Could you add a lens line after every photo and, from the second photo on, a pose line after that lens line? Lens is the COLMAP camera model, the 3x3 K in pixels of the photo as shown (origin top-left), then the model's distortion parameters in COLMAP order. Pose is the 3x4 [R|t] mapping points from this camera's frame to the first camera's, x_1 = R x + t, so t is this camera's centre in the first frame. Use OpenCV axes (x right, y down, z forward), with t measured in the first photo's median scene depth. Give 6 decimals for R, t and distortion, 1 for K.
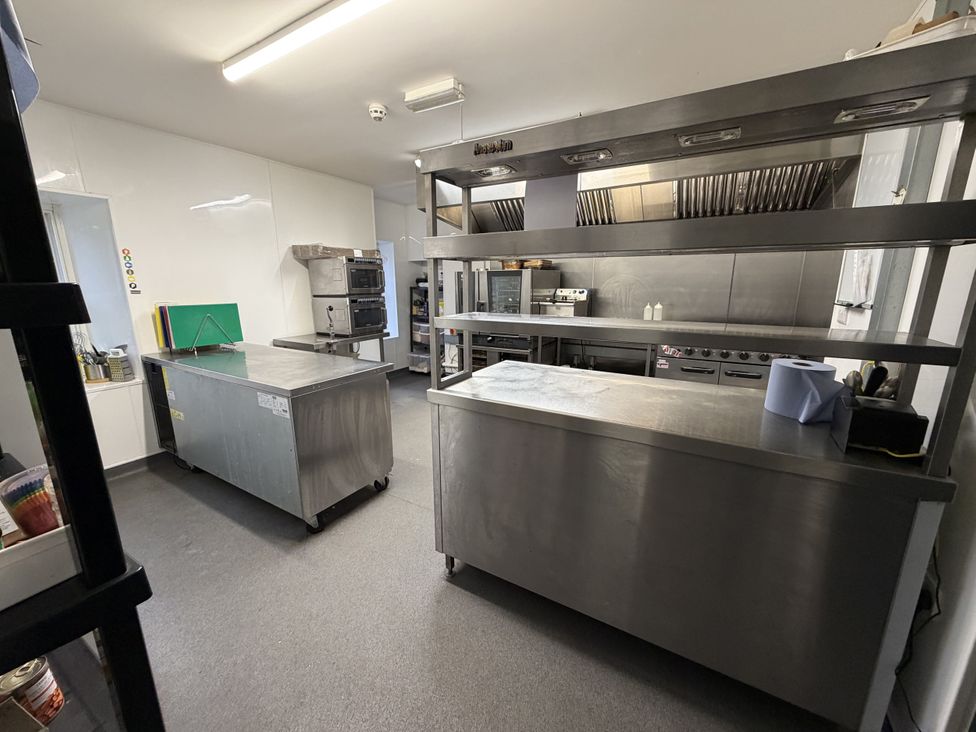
lens RADIAL K [[385.7, 0, 488.0], [0, 385.7, 366.0], [0, 0, 1]] dist [-0.000930, -0.000131]
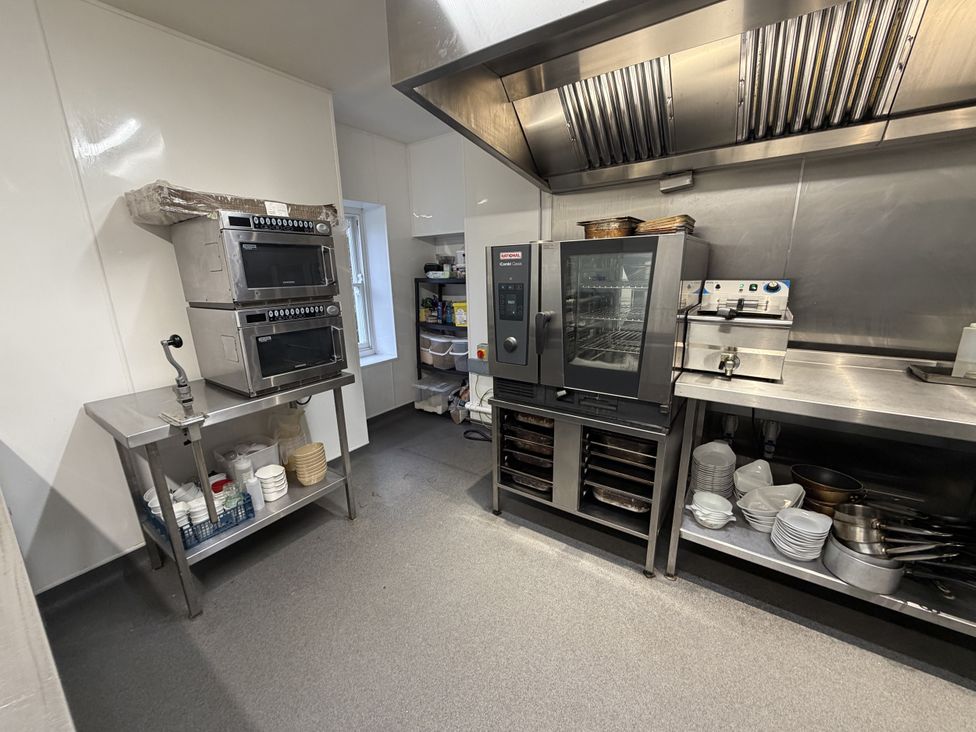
lens RADIAL K [[385.7, 0, 488.0], [0, 385.7, 366.0], [0, 0, 1]] dist [-0.000930, -0.000131]
pose [[0.996815, 0.003750, -0.079663, -0.044323], [-0.001080, 0.999437, 0.033529, -0.113269], [0.079744, -0.033336, 0.996258, 0.515602]]
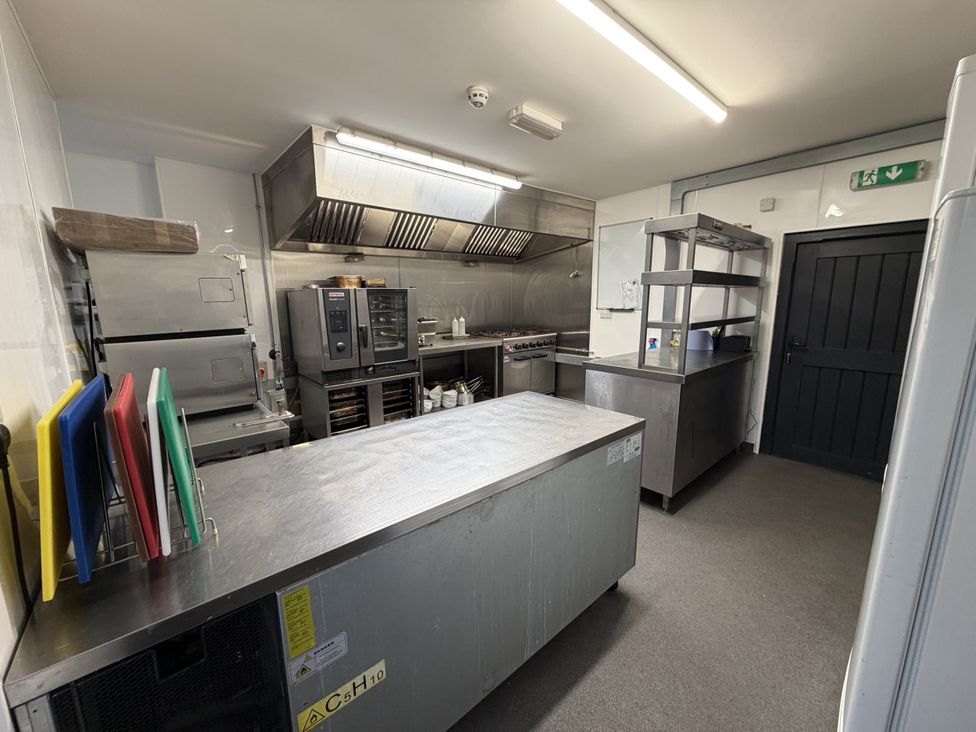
lens RADIAL K [[385.7, 0, 488.0], [0, 385.7, 366.0], [0, 0, 1]] dist [-0.000930, -0.000131]
pose [[0.312109, -0.165764, 0.935473, -0.657465], [0.210382, 0.972274, 0.102094, -0.104354], [-0.926460, 0.164943, 0.338329, 0.460027]]
